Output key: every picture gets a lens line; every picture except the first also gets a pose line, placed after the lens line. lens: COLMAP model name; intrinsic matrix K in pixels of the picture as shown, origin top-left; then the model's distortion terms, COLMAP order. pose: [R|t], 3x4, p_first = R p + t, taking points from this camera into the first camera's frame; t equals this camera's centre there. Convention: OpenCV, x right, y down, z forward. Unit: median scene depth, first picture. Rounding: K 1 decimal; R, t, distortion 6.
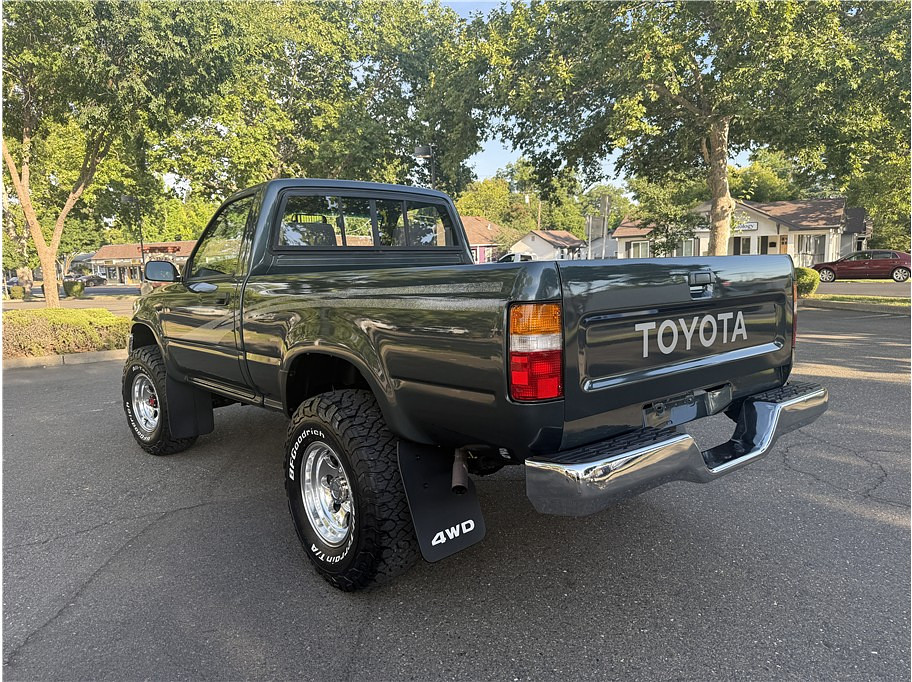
lens RADIAL K [[665.4, 0, 454.2], [0, 665.4, 332.9], [0, 0, 1]] dist [0.045437, -0.095446]
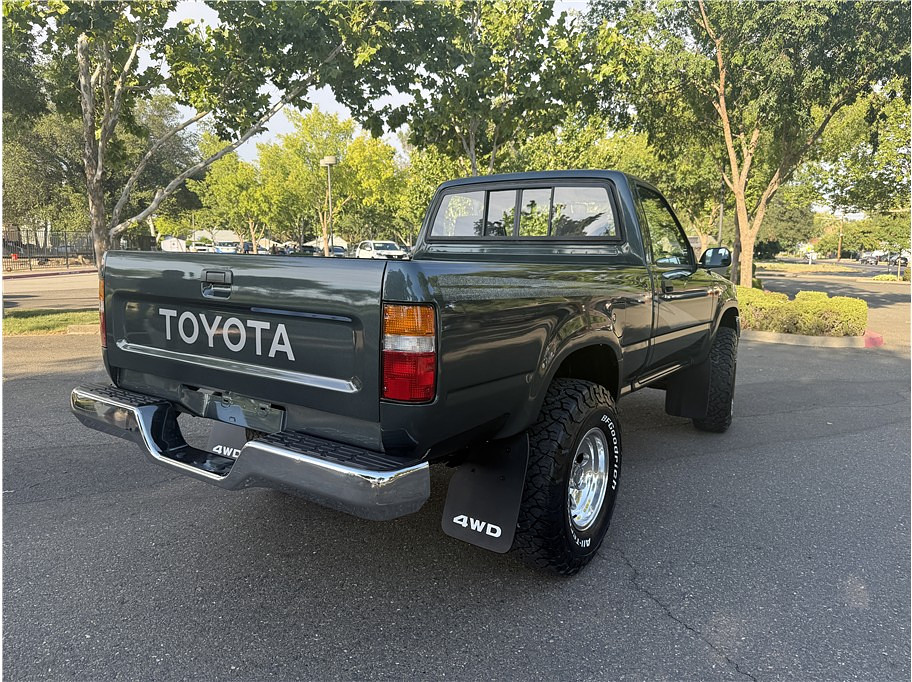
lens RADIAL K [[620.7, 0, 444.8], [0, 620.7, 342.3], [0, 0, 1]] dist [0.059810, -0.047174]
pose [[0.259717, 0.171291, -0.950372, 0.110618], [-0.120160, 0.982227, 0.144196, -0.013122], [0.958180, 0.076747, 0.275683, 0.090922]]
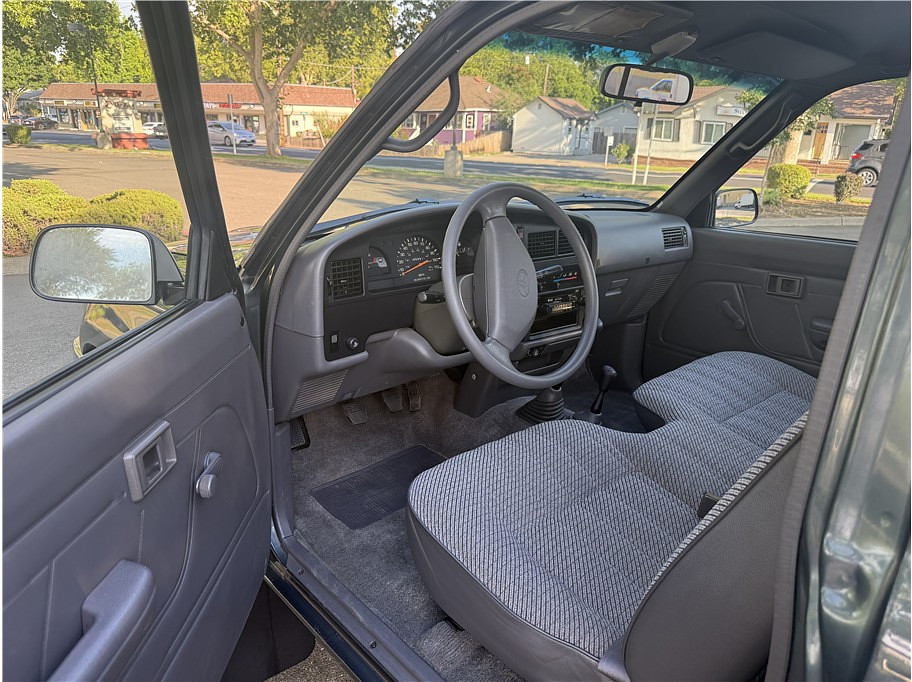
lens RADIAL K [[666.3, 0, 450.3], [0, 666.3, 340.1], [0, 0, 1]] dist [0.020823, -0.050041]
pose [[0.997644, 0.049435, 0.047560, -0.046321], [-0.058165, 0.977152, 0.204428, -0.016861], [-0.036368, -0.206712, 0.977726, 0.098837]]
